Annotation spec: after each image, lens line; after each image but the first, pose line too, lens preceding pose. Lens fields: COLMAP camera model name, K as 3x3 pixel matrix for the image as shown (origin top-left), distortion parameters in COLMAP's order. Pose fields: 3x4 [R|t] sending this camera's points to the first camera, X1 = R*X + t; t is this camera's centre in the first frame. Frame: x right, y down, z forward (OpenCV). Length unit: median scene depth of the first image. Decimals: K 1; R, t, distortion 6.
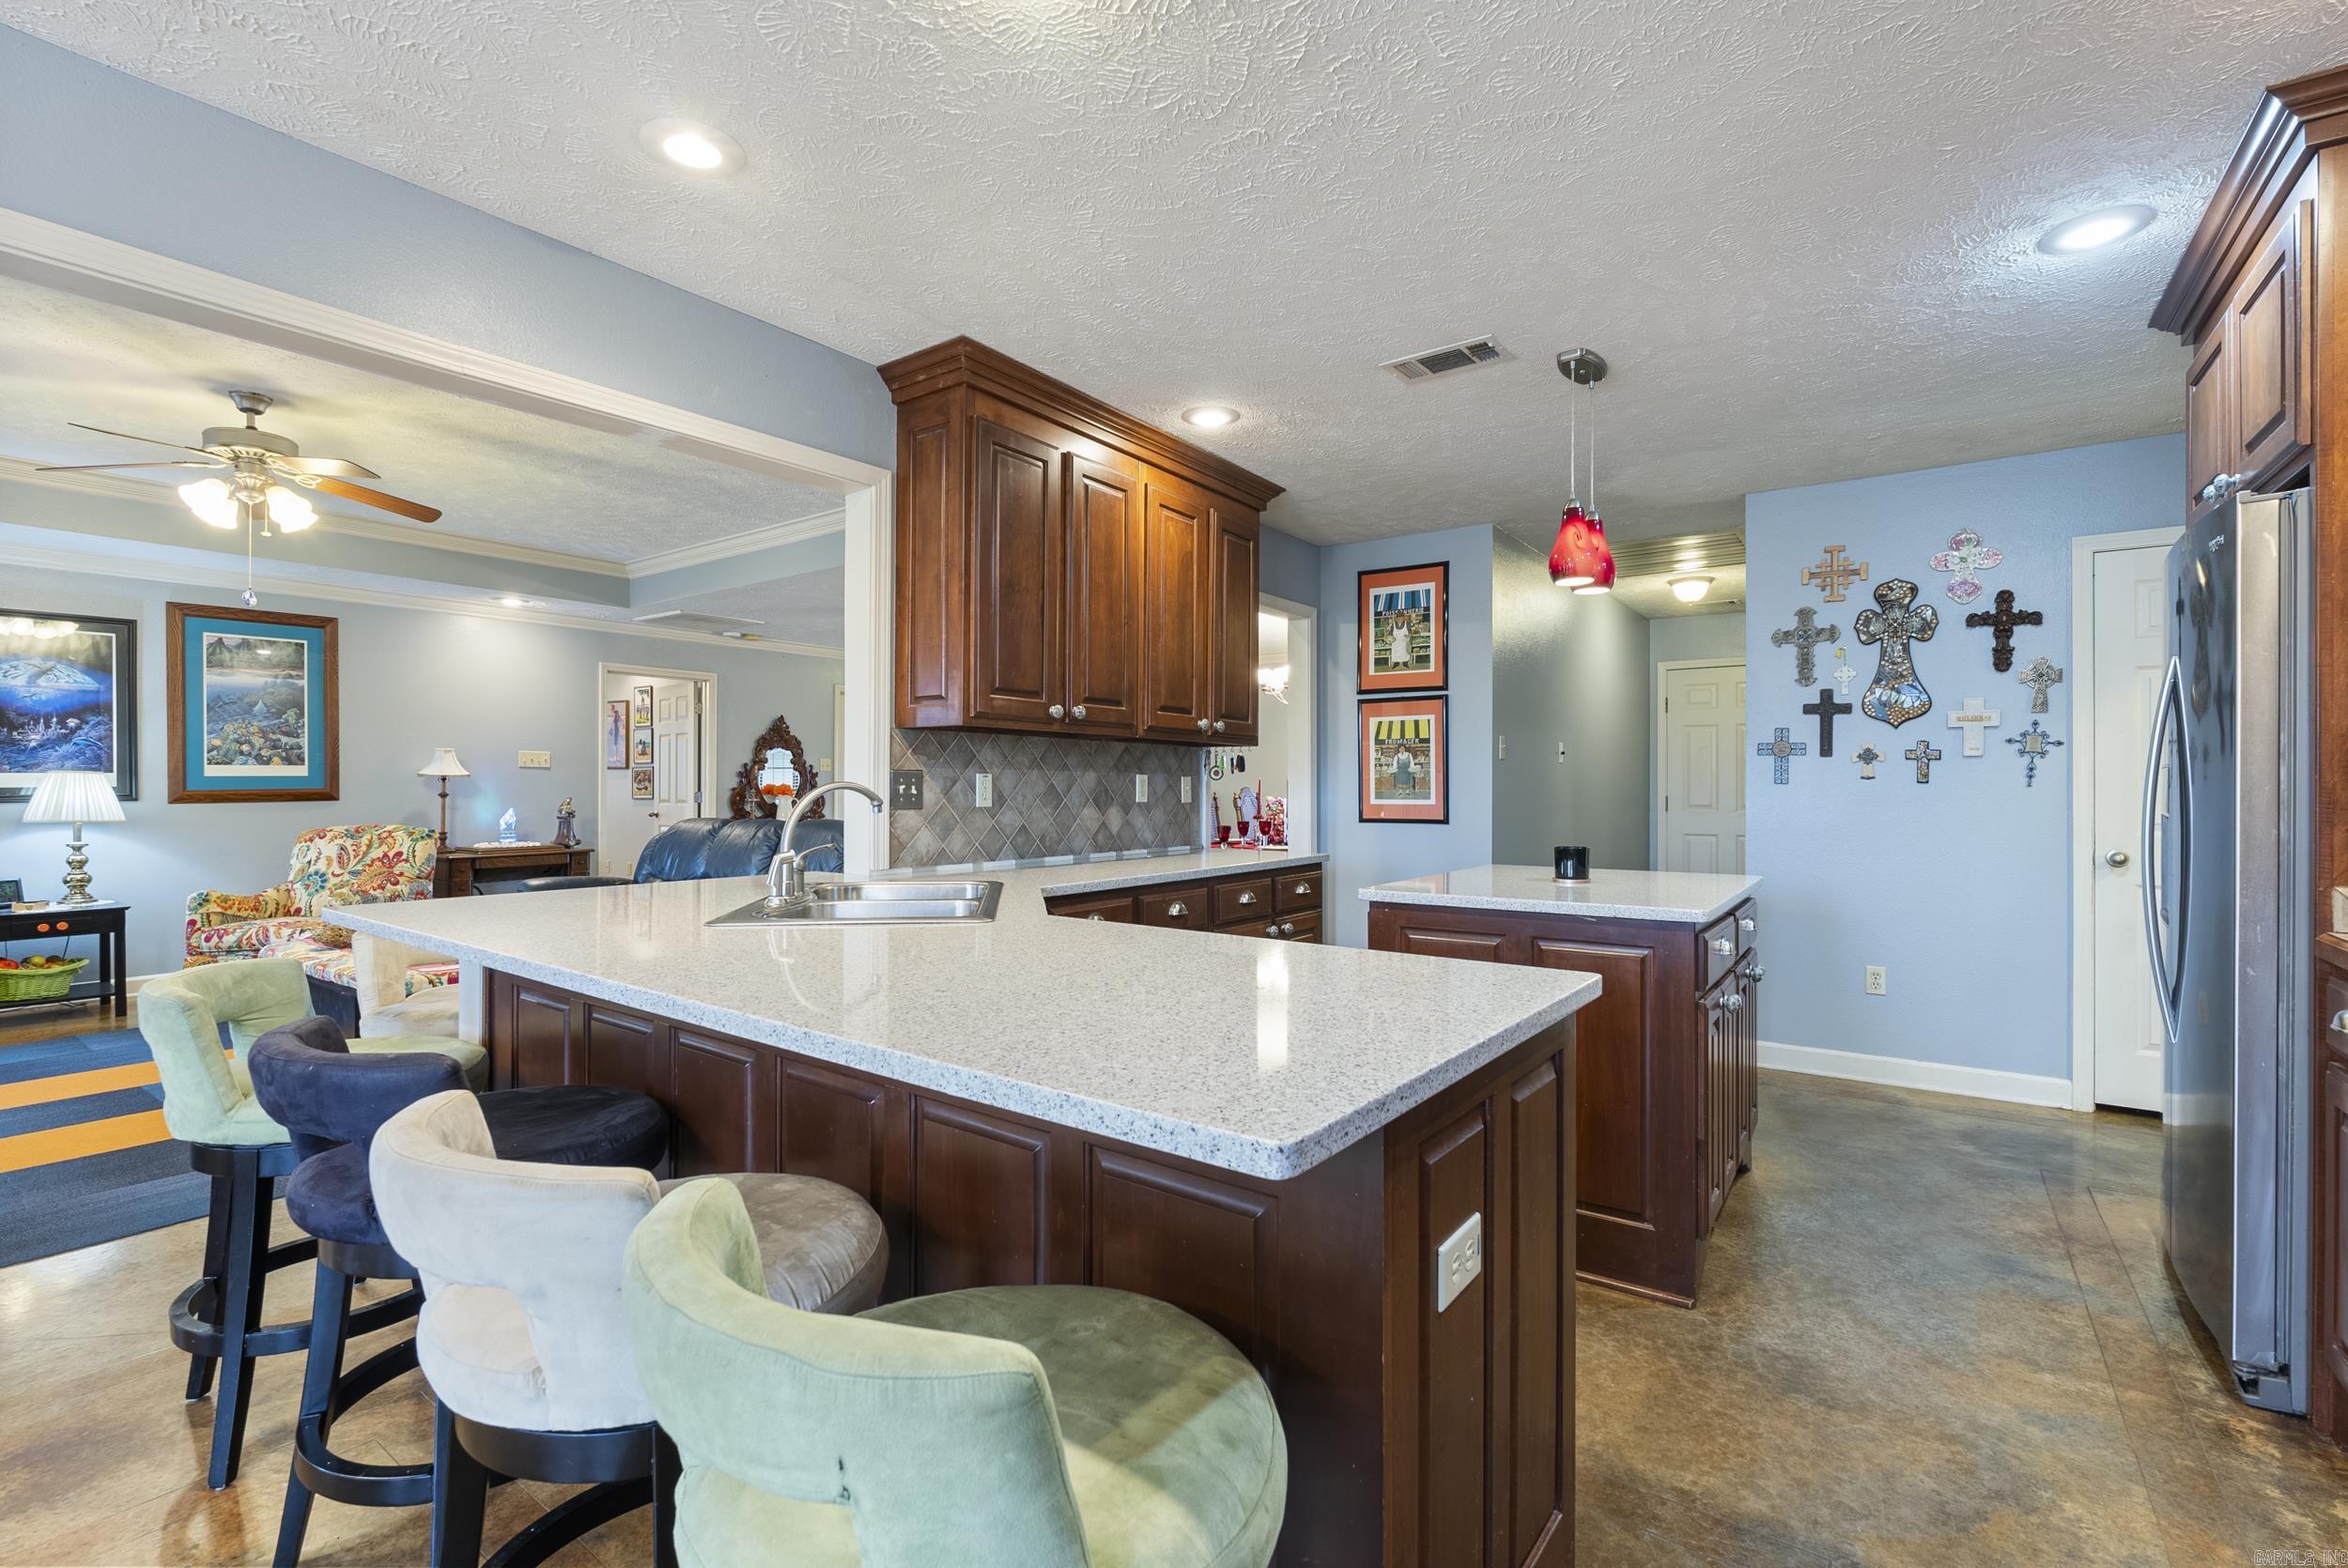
lens RADIAL K [[1036.3, 0, 1173.4], [0, 1036.3, 783.4], [0, 0, 1]] dist [-0.007701, 0.001486]
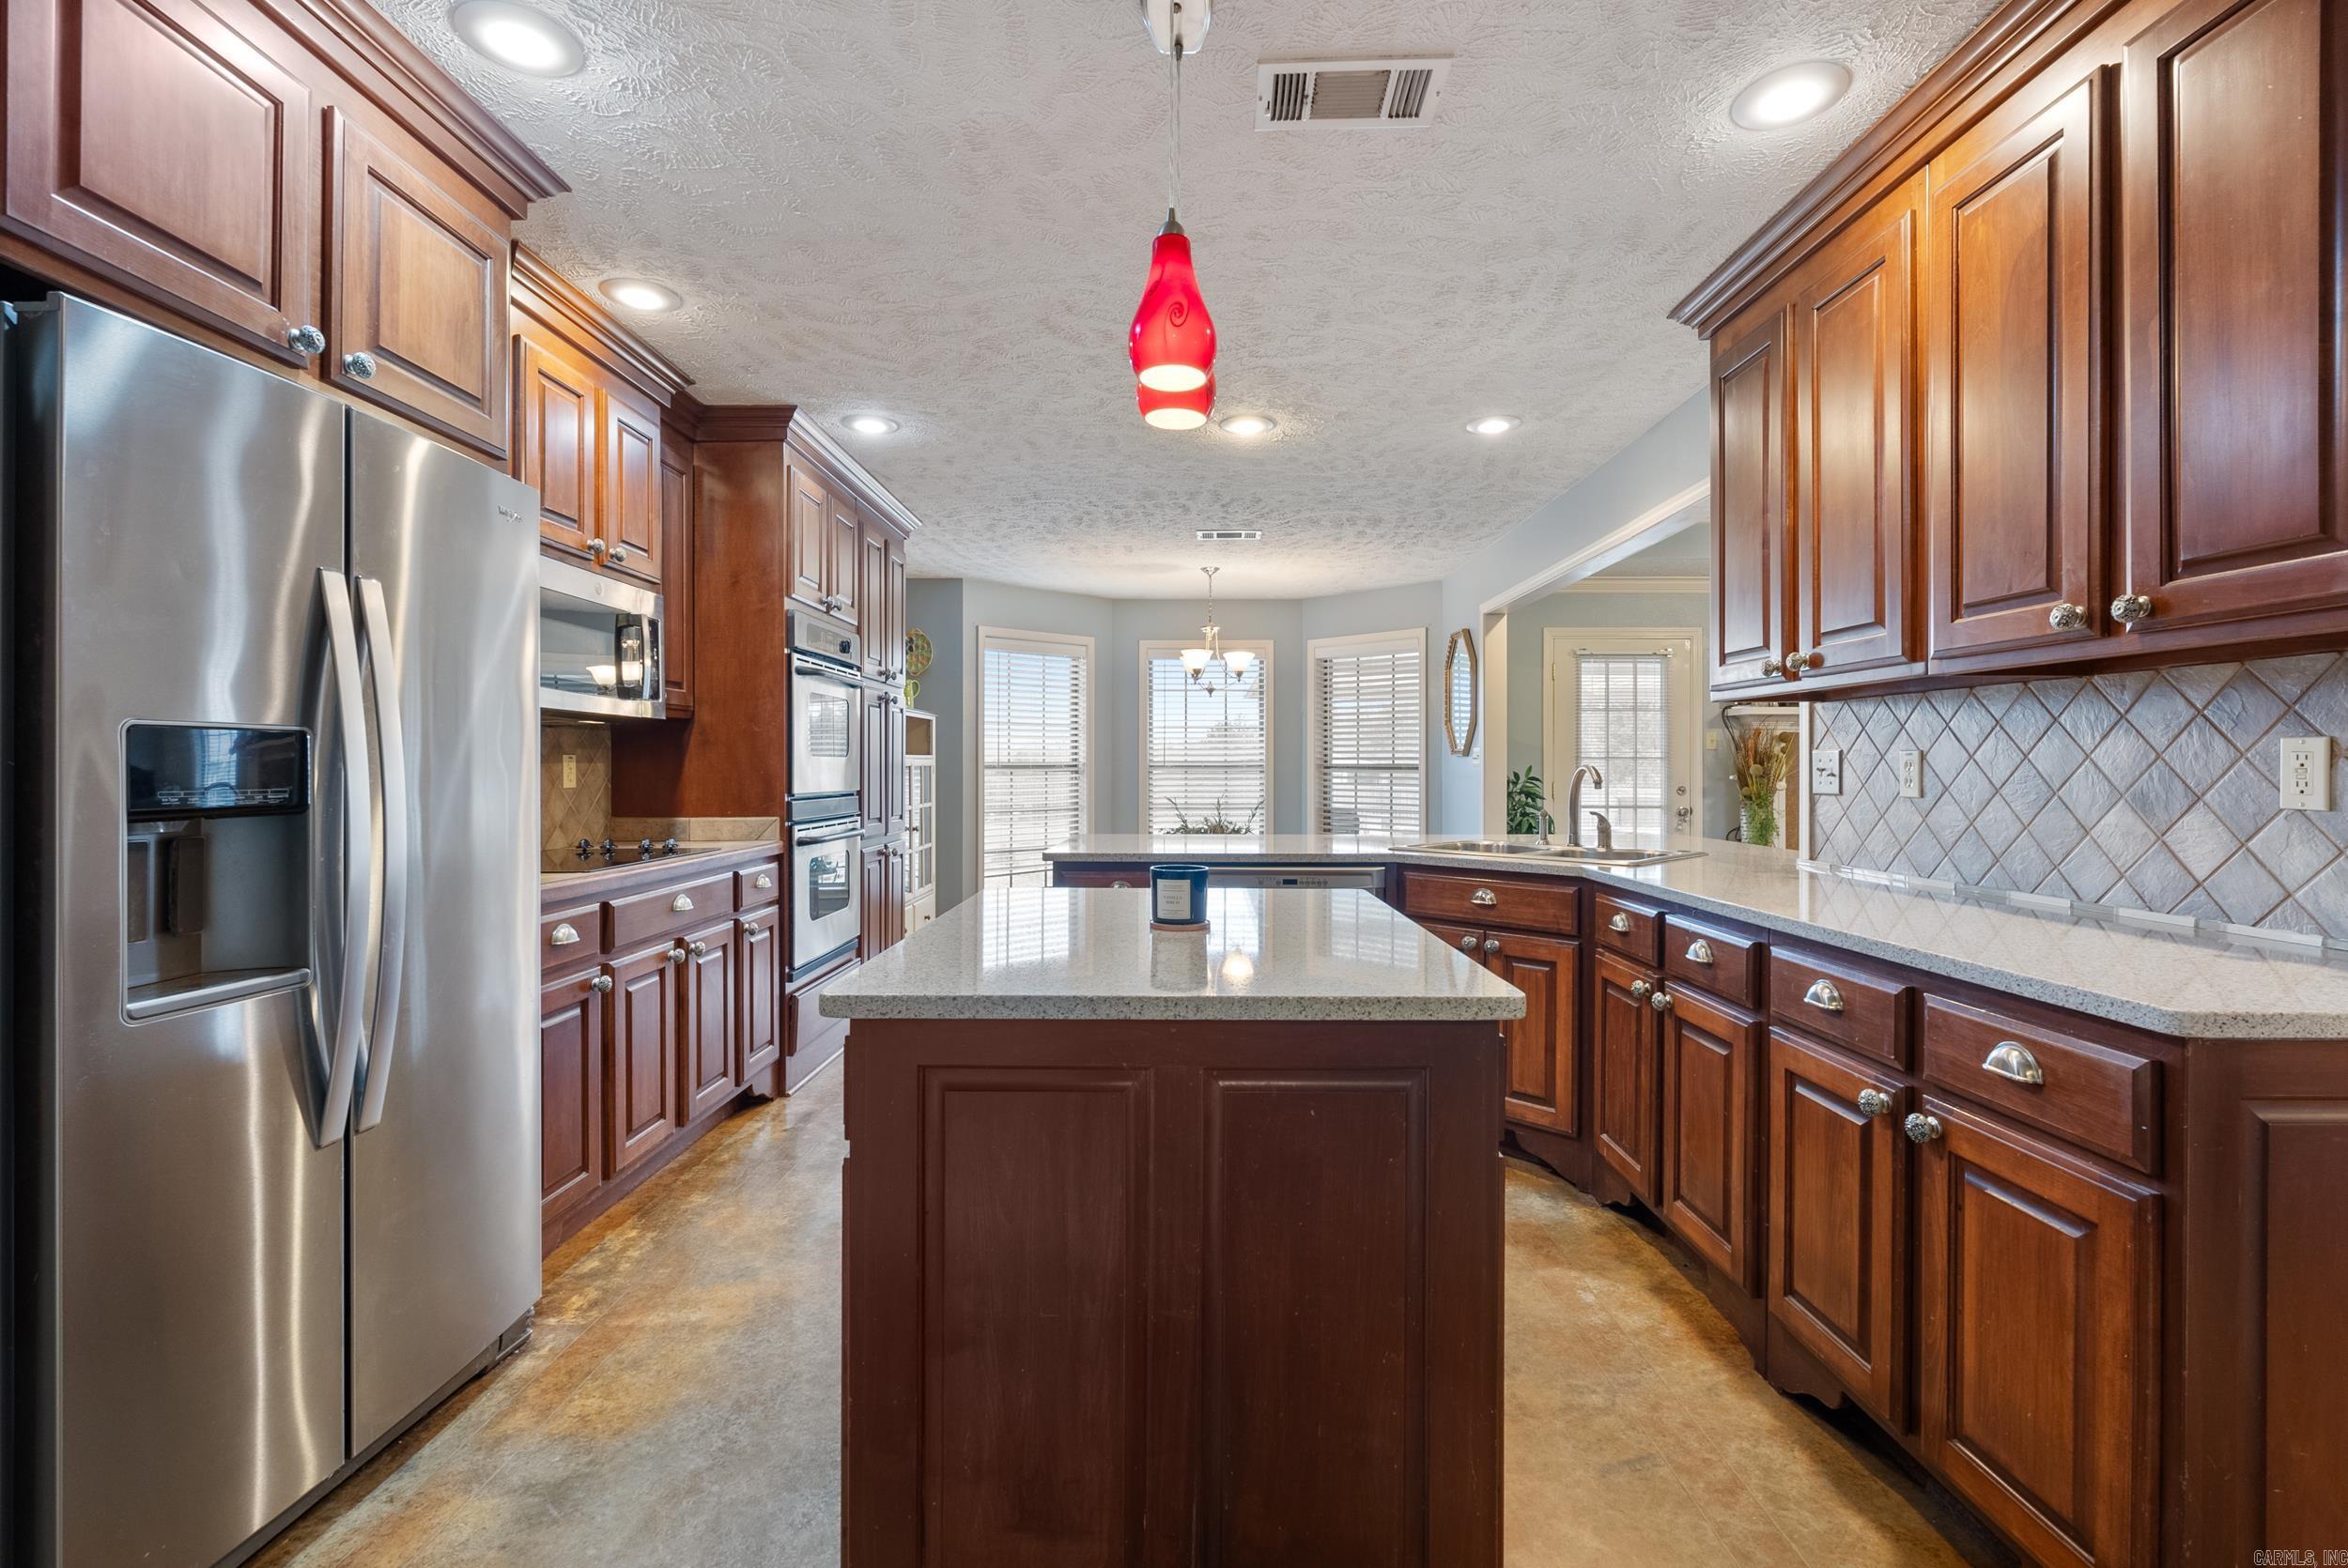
lens RADIAL K [[1036.3, 0, 1178.0], [0, 1036.3, 768.2], [0, 0, 1]] dist [-0.007701, 0.001486]
pose [[-0.814429, -0.002482, -0.580258, 0.431717], [-0.001253, 0.999996, -0.002518, 0.003201], [0.580262, -0.001324, -0.814429, 0.877621]]
